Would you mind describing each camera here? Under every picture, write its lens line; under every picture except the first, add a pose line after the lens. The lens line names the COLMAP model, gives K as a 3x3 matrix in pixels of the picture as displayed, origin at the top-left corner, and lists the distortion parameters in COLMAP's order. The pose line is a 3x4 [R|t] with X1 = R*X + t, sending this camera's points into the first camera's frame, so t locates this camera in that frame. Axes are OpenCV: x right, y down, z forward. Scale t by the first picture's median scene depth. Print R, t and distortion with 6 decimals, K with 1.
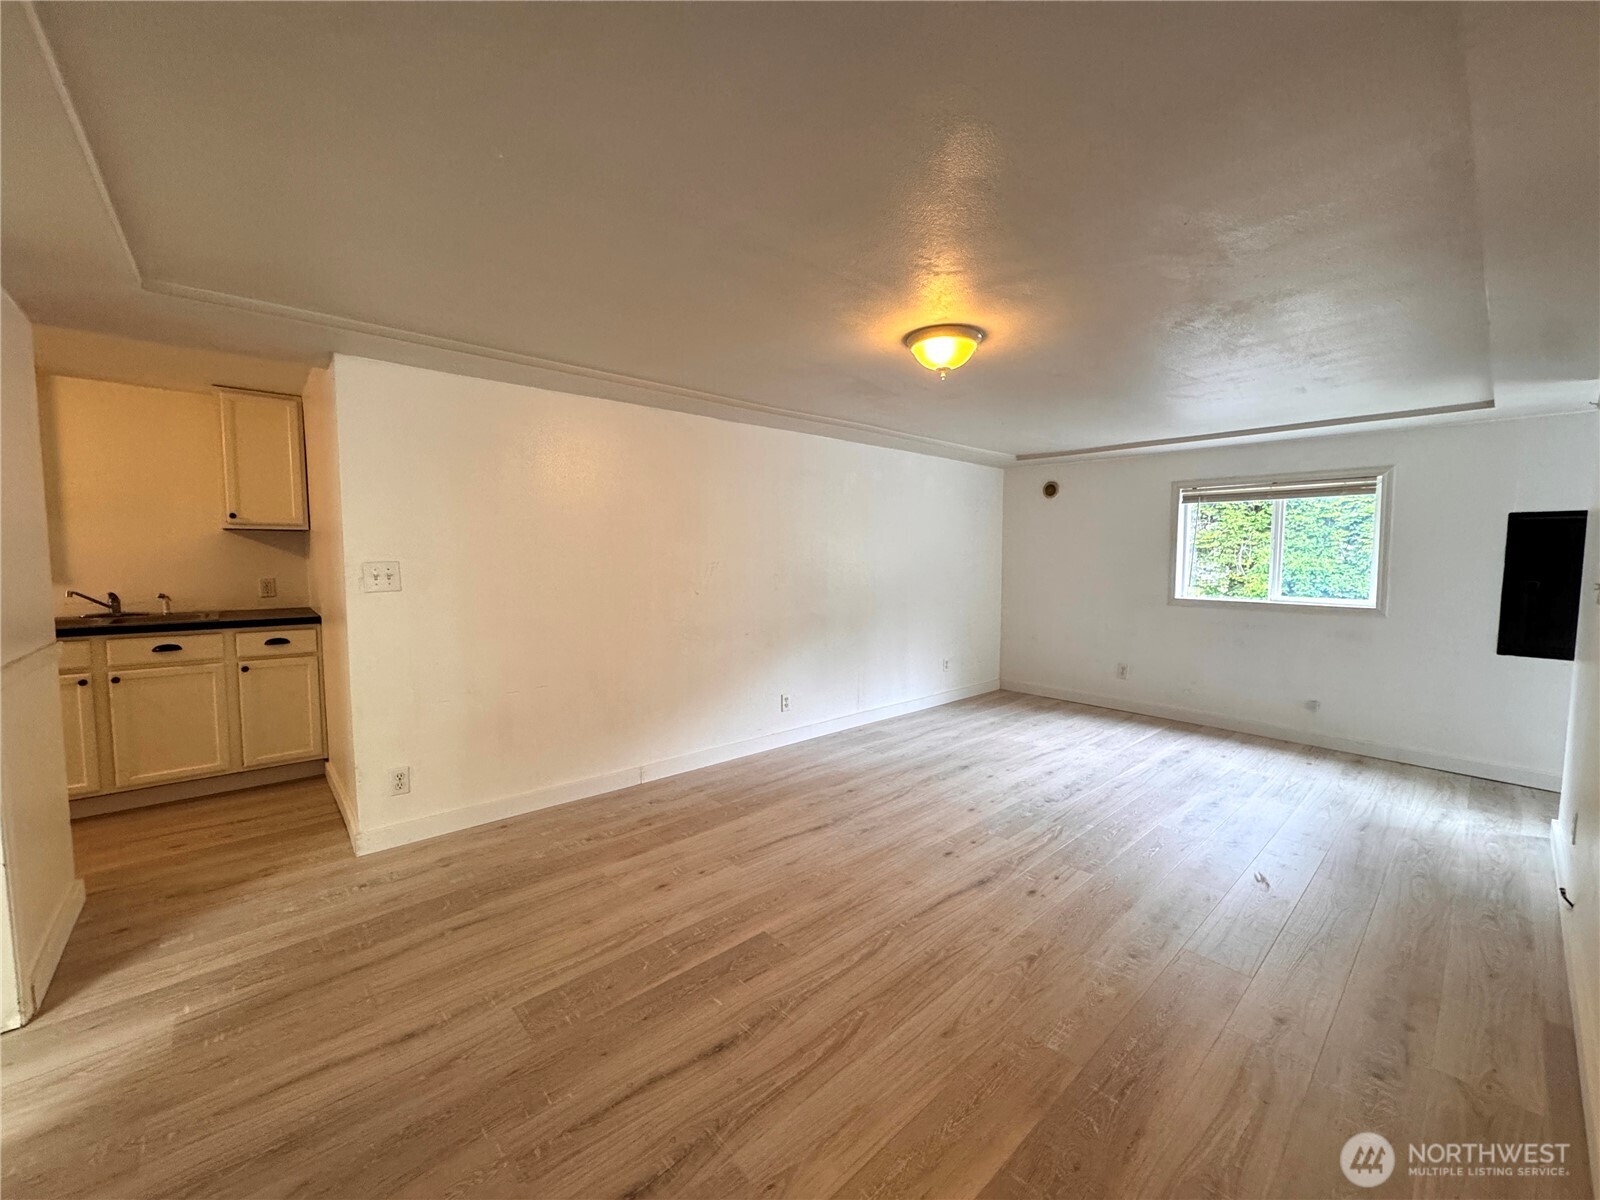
lens RADIAL K [[638.4, 0, 800.0], [0, 638.4, 600.0], [0, 0, 1]] dist [-0.005558, -0.000485]
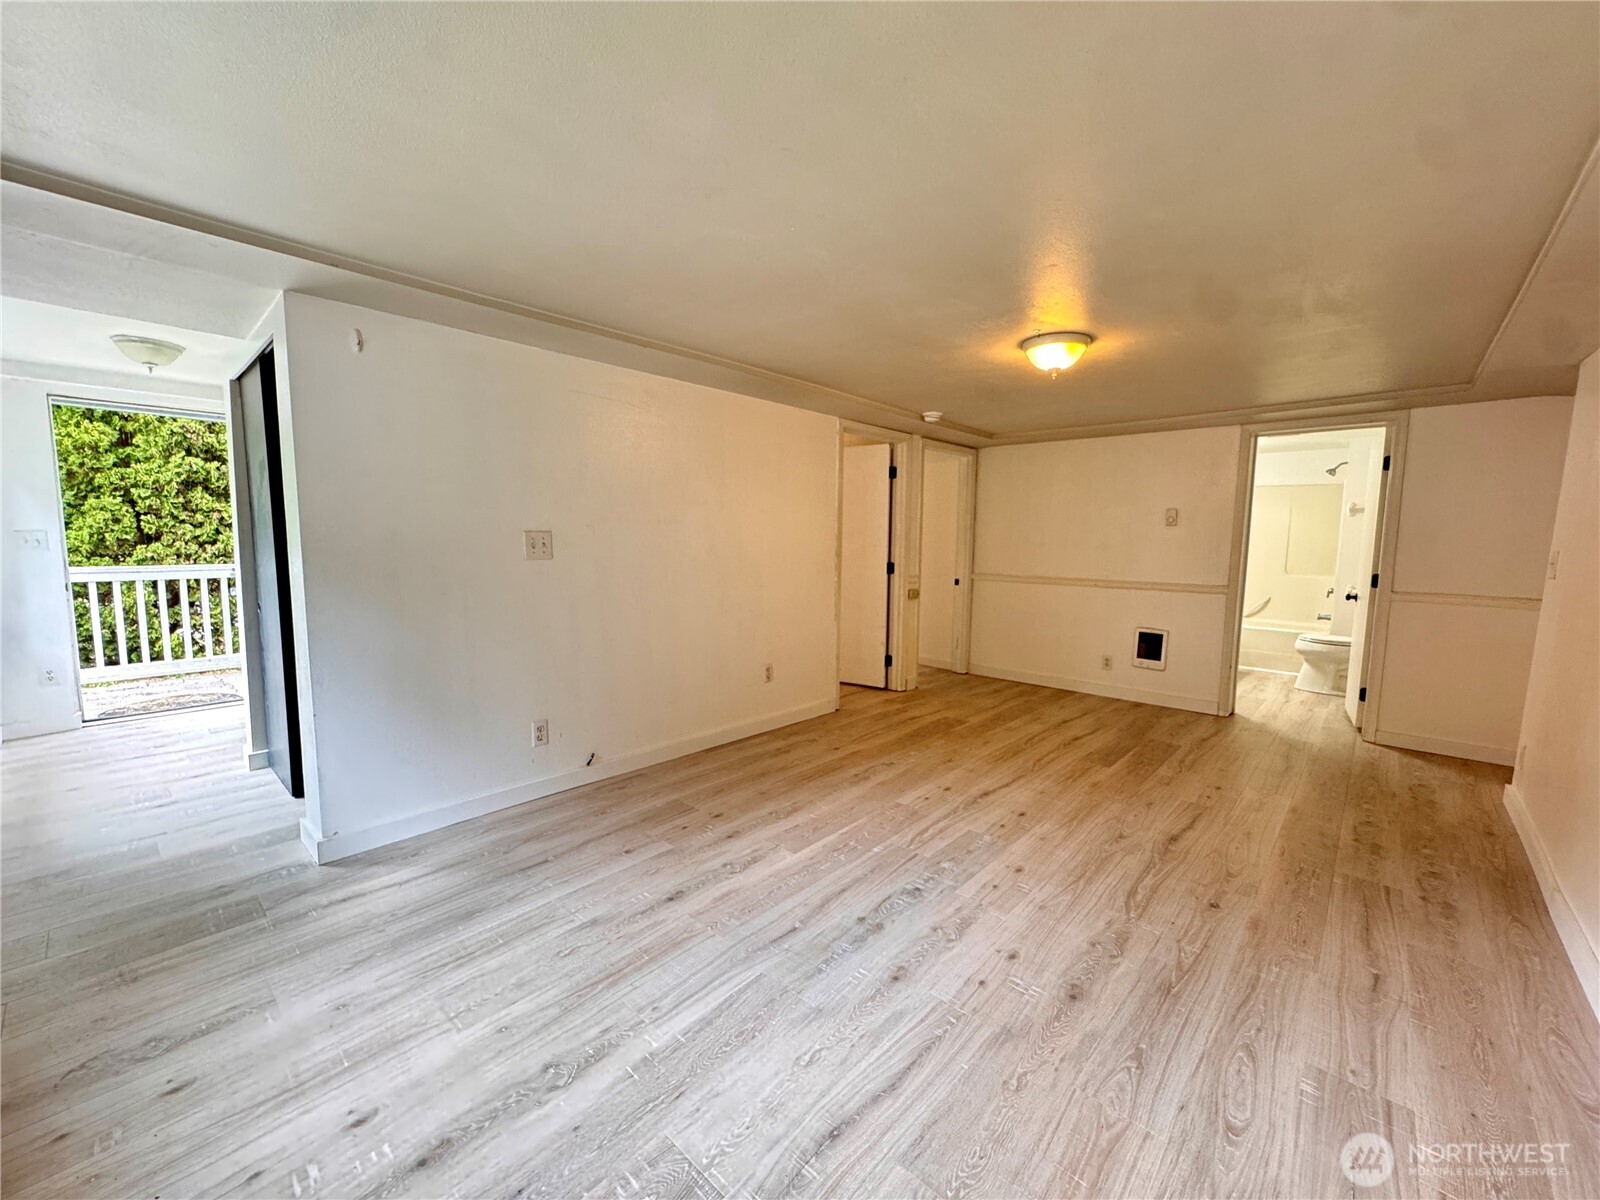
lens RADIAL K [[638.4, 0, 800.0], [0, 638.4, 600.0], [0, 0, 1]] dist [-0.005558, -0.000485]
pose [[-0.995421, -0.012040, -0.094829, 0.637380], [-0.028785, 0.983745, 0.177252, -0.118588], [0.091154, 0.179170, -0.979586, 1.753049]]
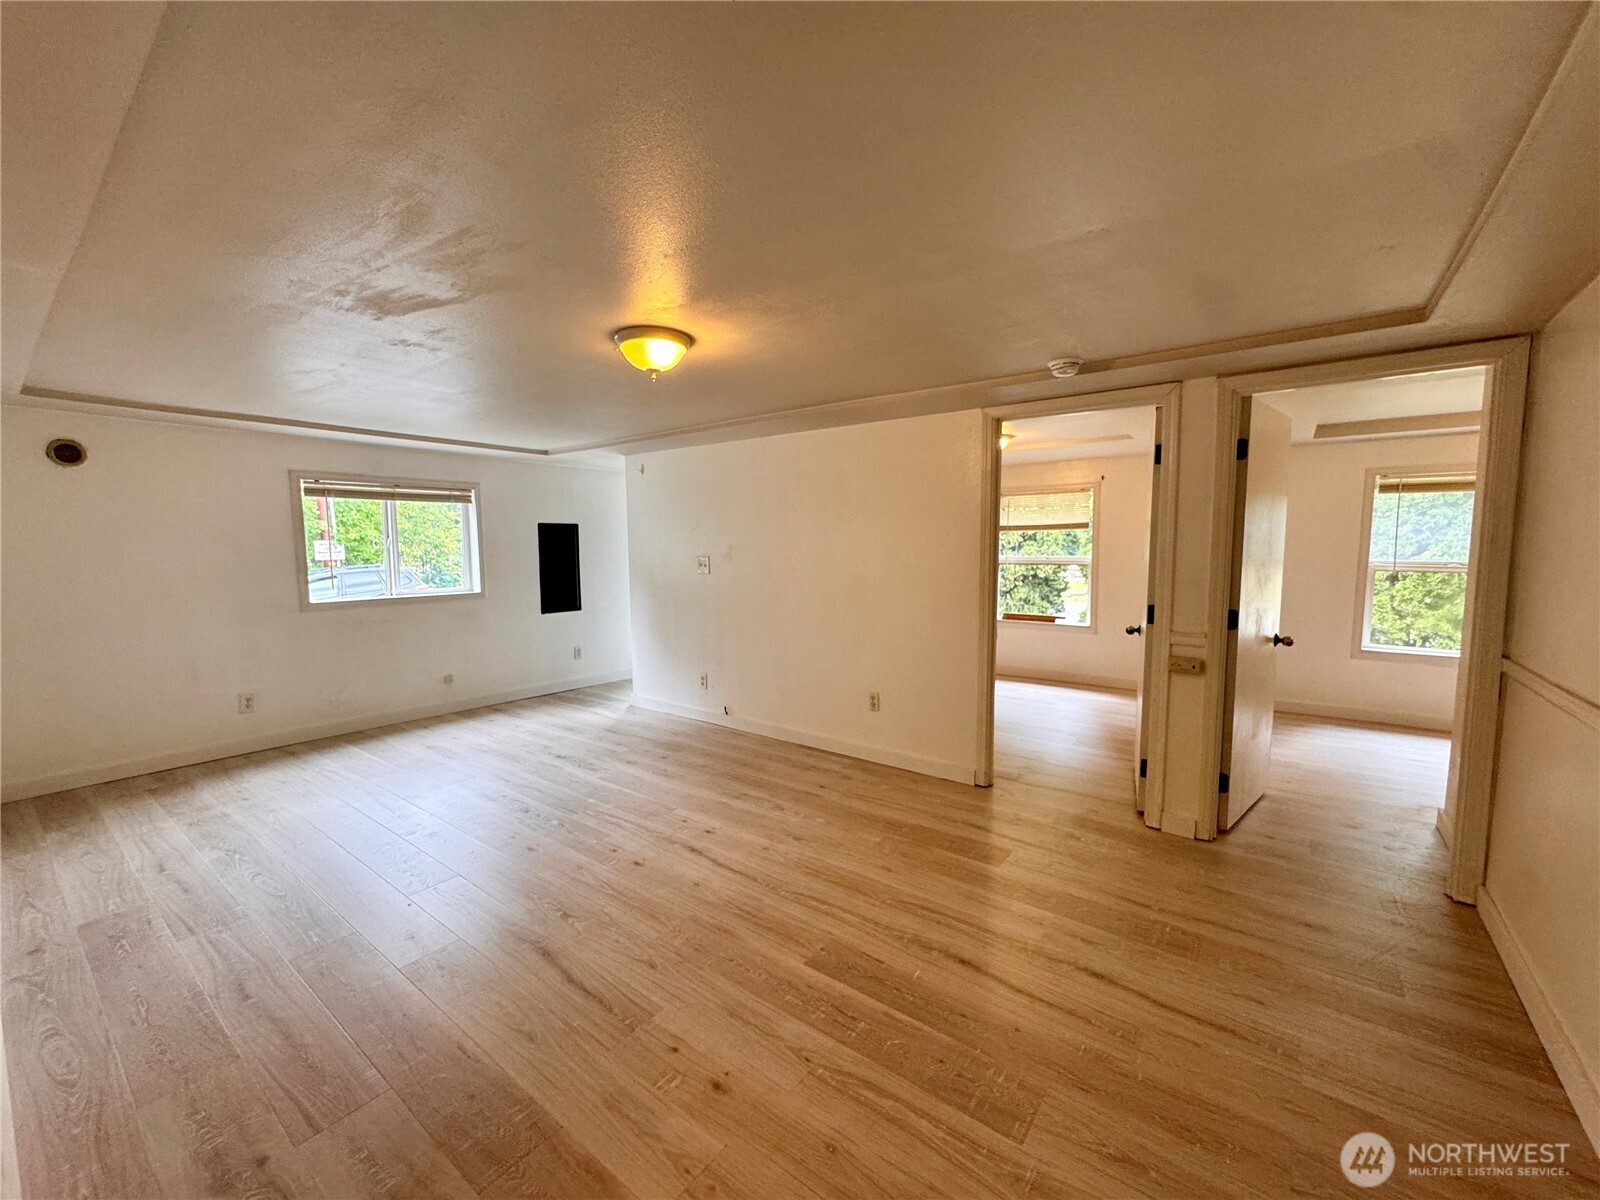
lens RADIAL K [[638.4, 0, 800.0], [0, 638.4, 600.0], [0, 0, 1]] dist [-0.005558, -0.000485]
pose [[-0.189944, -0.089242, 0.977731, -0.664410], [0.076029, 0.991533, 0.105272, -0.079308], [-0.978847, 0.094332, -0.181550, 0.807424]]
